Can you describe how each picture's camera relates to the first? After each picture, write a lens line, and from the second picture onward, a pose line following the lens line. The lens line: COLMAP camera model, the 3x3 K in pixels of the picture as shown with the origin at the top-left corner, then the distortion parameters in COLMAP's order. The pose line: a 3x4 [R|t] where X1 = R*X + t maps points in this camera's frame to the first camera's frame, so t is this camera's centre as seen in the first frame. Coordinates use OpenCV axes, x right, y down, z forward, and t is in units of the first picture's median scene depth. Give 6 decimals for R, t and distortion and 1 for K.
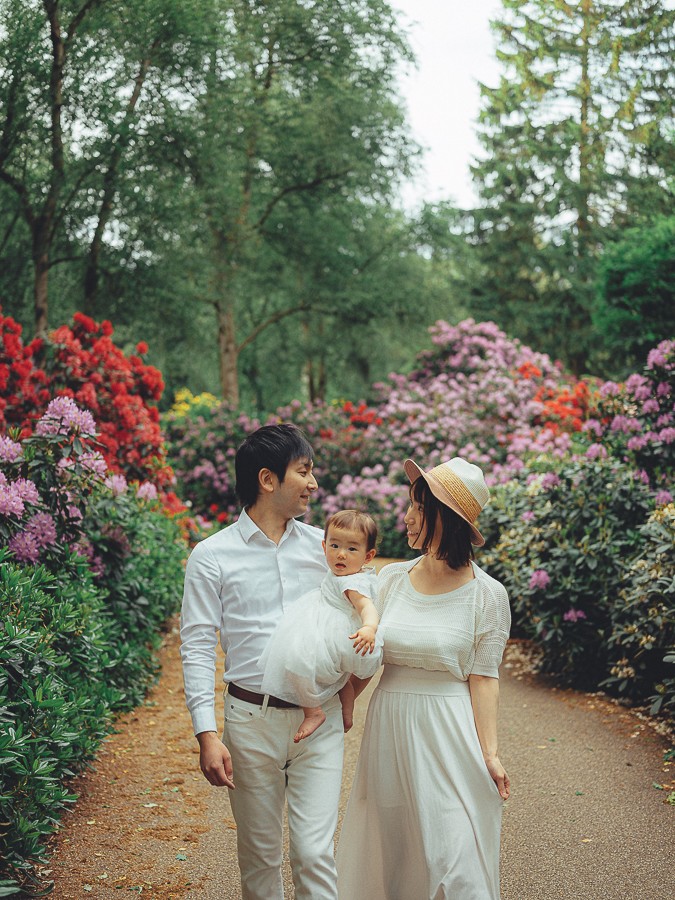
lens RADIAL K [[1305.6, 0, 337.5], [0, 1305.6, 450.0], [0, 0, 1]] dist [0.018015, -0.047381]
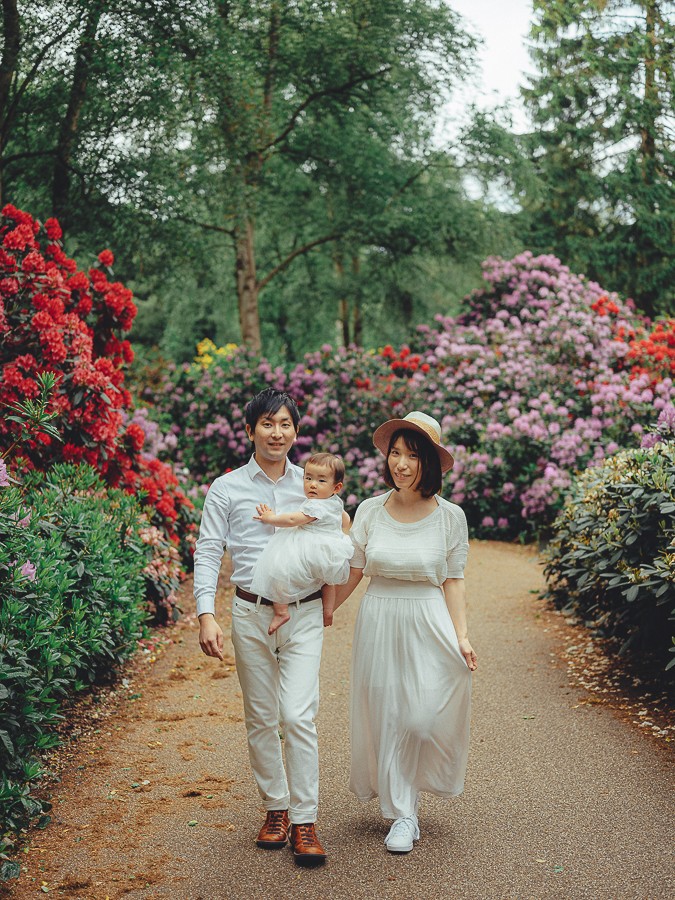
lens RADIAL K [[1349.6, 0, 302.3], [0, 1349.6, 449.3], [0, 0, 1]] dist [0.221626, 0.044433]
pose [[0.998590, -0.005310, -0.052827, -0.001688], [0.007004, 0.999466, 0.031928, 0.001894], [0.052629, -0.032253, 0.998093, 0.127784]]
